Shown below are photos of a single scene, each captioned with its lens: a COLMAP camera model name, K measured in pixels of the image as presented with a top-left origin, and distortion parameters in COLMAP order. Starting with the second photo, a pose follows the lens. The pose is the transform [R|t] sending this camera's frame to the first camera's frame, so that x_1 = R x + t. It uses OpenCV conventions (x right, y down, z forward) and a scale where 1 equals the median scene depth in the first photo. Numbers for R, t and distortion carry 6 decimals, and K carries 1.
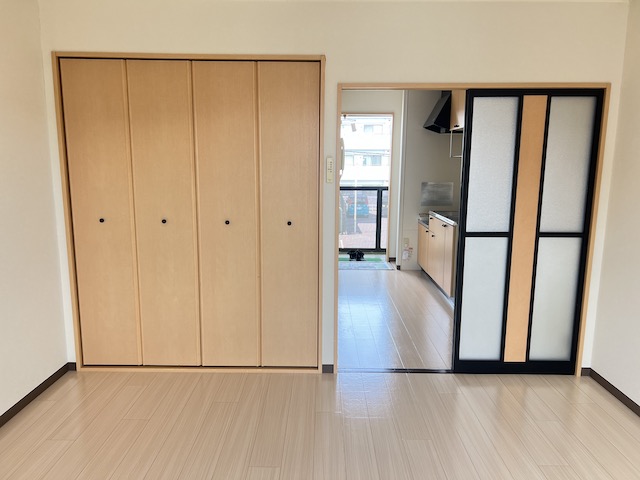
lens RADIAL K [[498.8, 0, 321.2], [0, 498.8, 249.9], [0, 0, 1]] dist [0.099218, -0.098153]
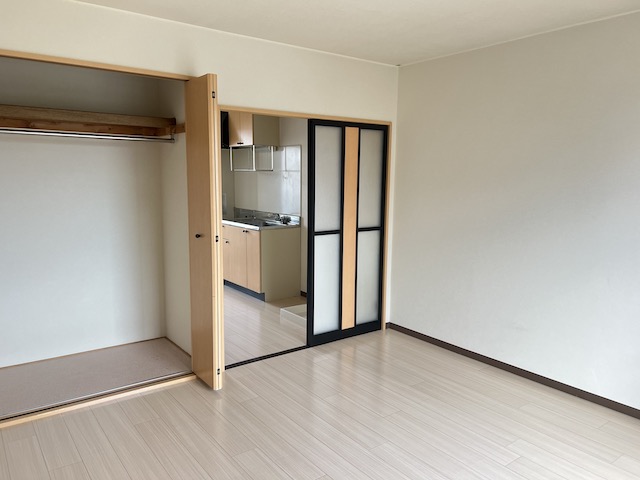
lens RADIAL K [[498.8, 0, 321.2], [0, 498.8, 249.9], [0, 0, 1]] dist [0.099218, -0.098153]
pose [[0.794000, -0.090825, 0.601095, -0.430670], [0.102694, 0.994605, 0.014633, -0.006714], [-0.599182, 0.050111, 0.799043, -0.001252]]
